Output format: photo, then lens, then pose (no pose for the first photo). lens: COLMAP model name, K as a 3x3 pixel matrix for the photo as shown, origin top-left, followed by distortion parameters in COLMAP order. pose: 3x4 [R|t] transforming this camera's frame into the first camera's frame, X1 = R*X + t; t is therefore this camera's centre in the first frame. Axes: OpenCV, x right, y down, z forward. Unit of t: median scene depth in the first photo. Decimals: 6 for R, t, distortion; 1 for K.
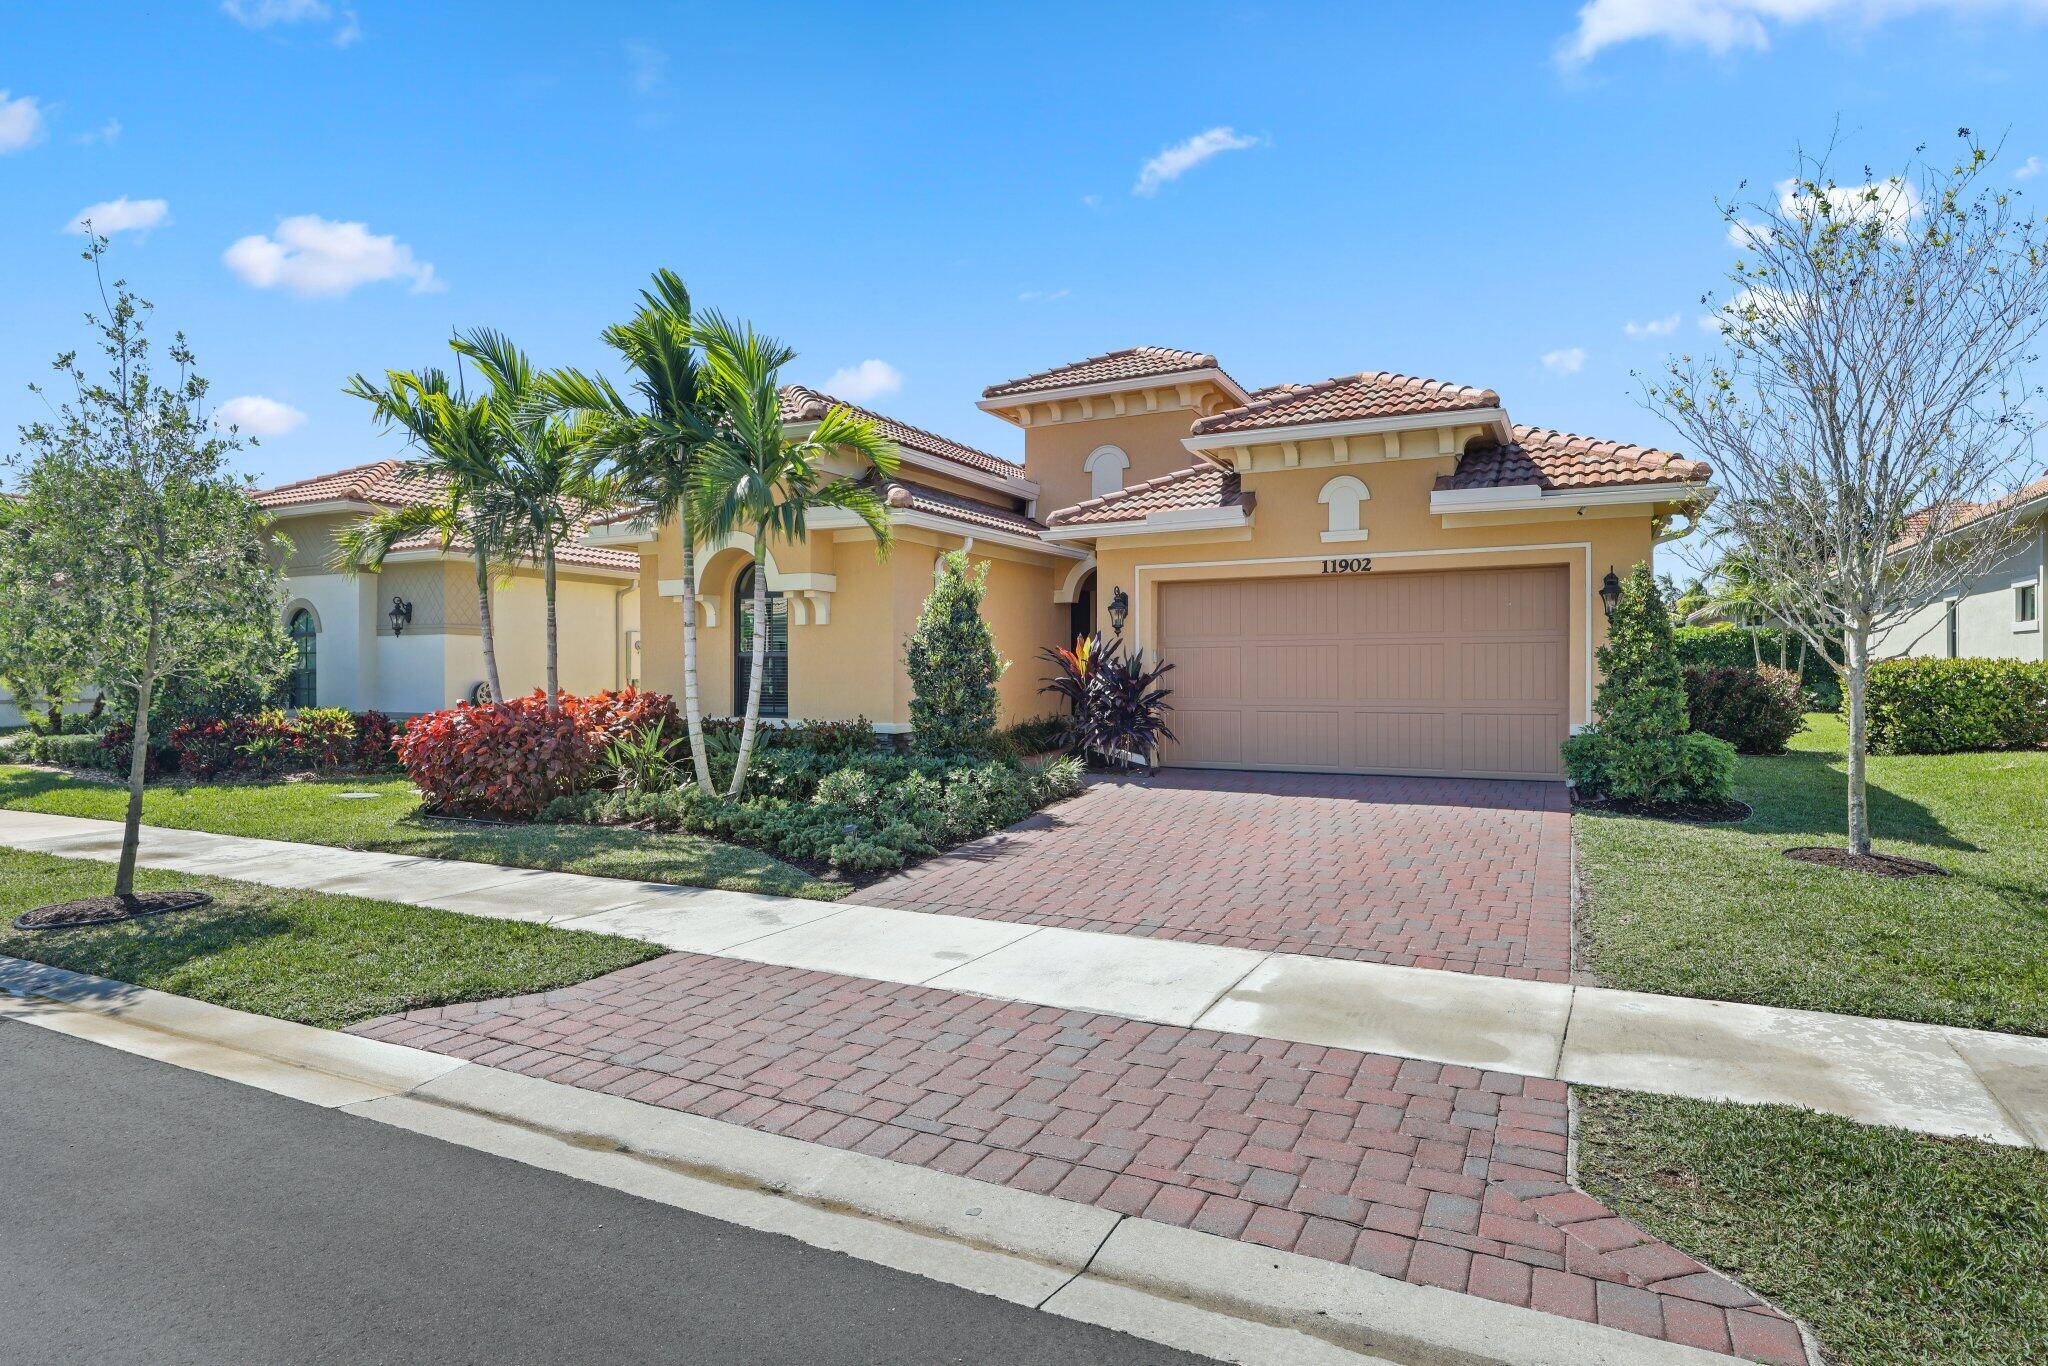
lens RADIAL K [[1121.1, 0, 1032.5], [0, 1121.1, 679.4], [0, 0, 1]] dist [-0.007272, 0.000098]
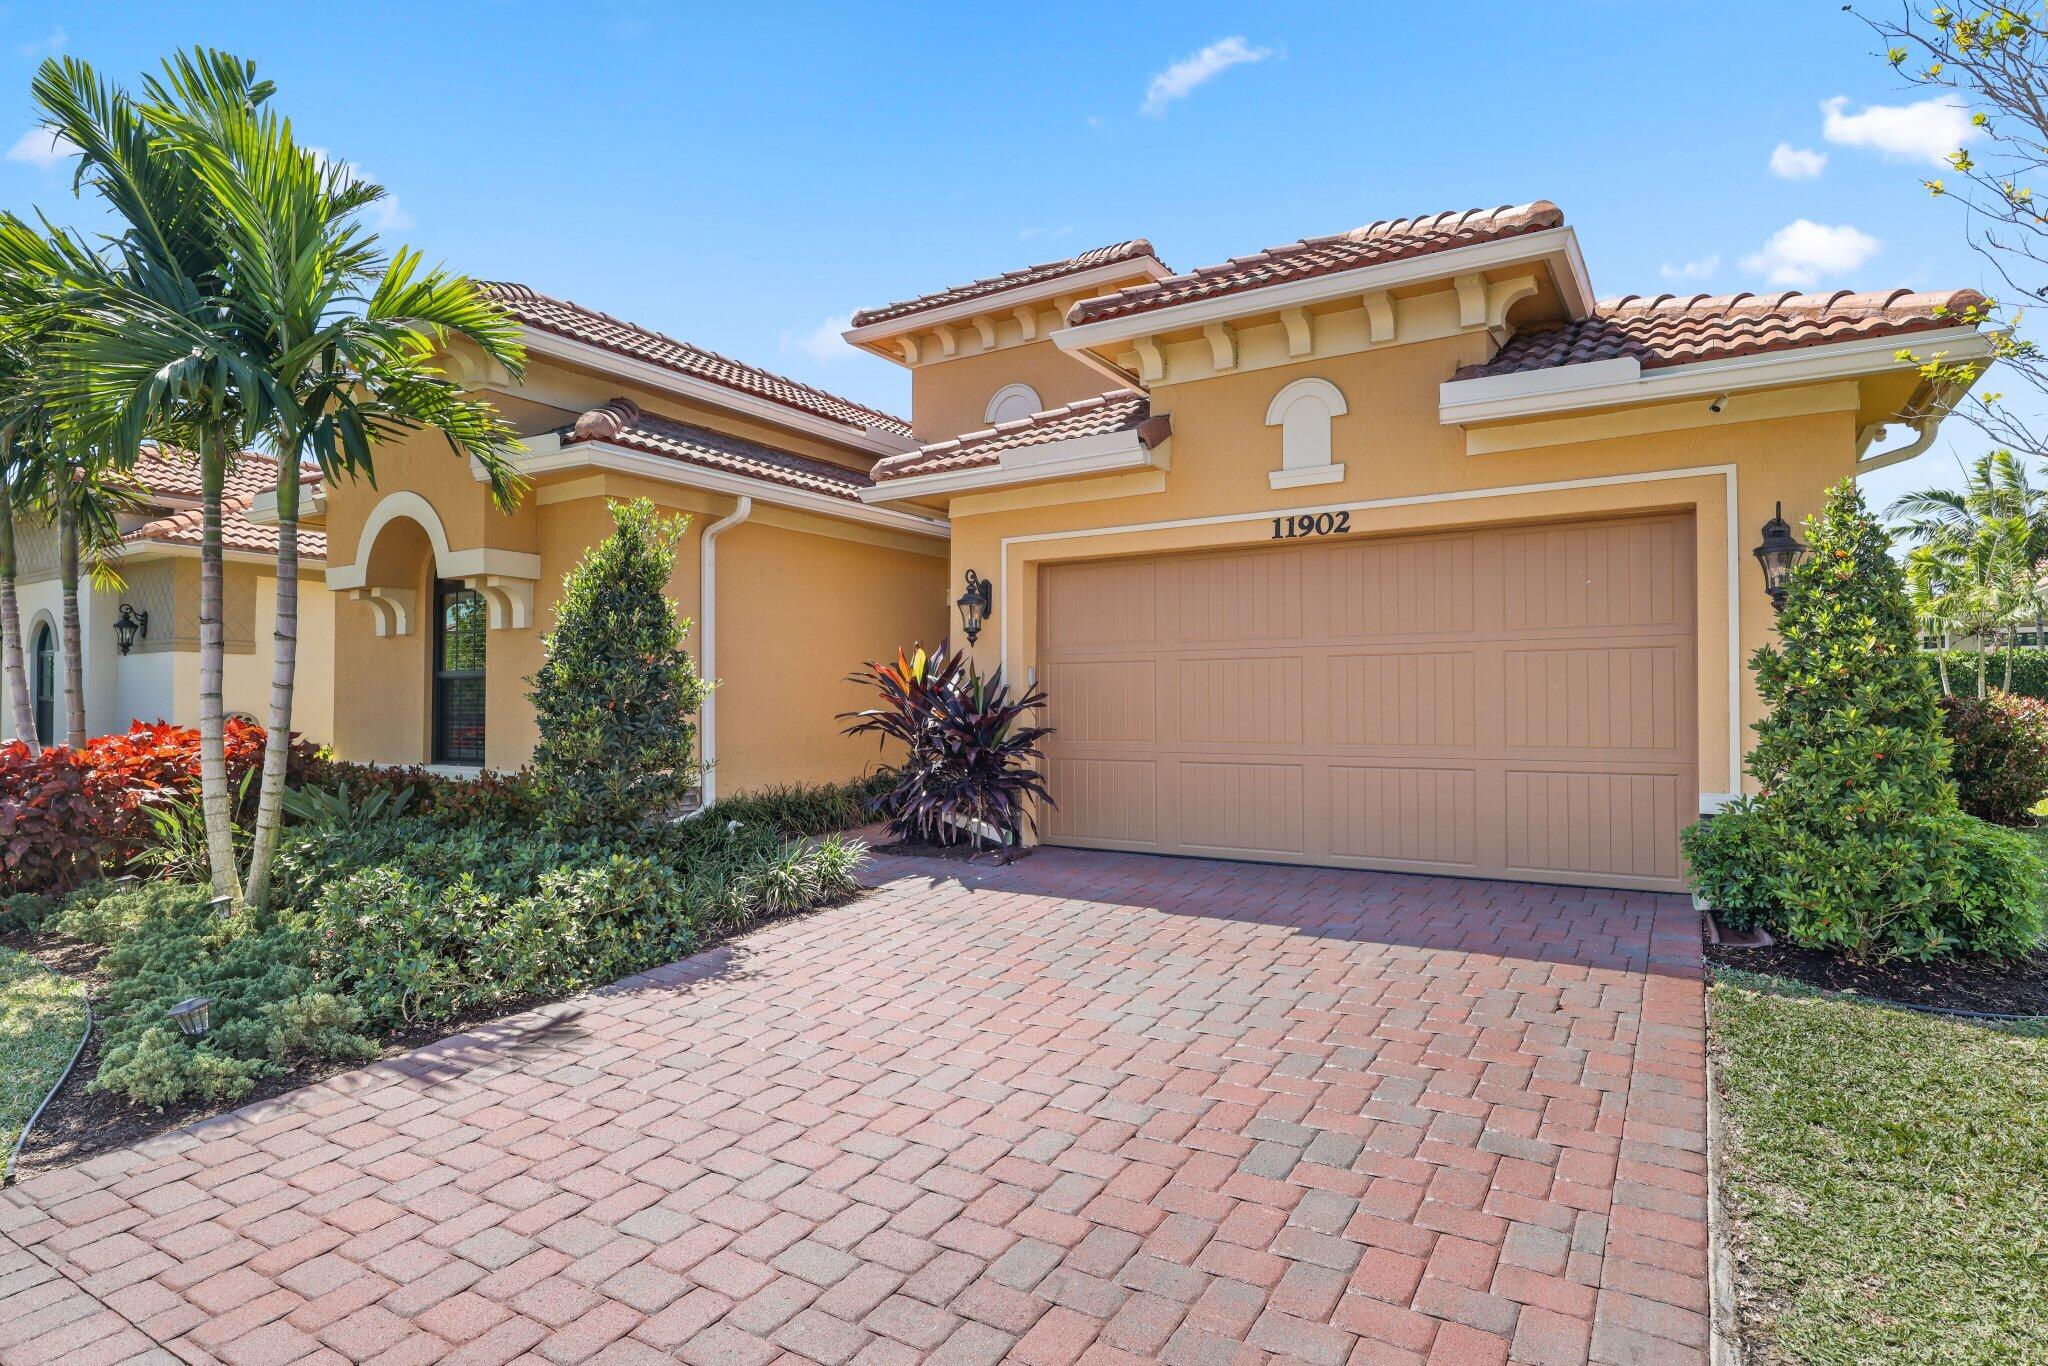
lens RADIAL K [[1121.1, 0, 1020.5], [0, 1121.1, 689.7], [0, 0, 1]] dist [-0.007272, 0.000098]
pose [[0.995568, 0.000365, -0.094045, 0.180004], [-0.002262, 0.999796, -0.020060, 0.000740], [0.094018, 0.020183, 0.995366, 0.379462]]
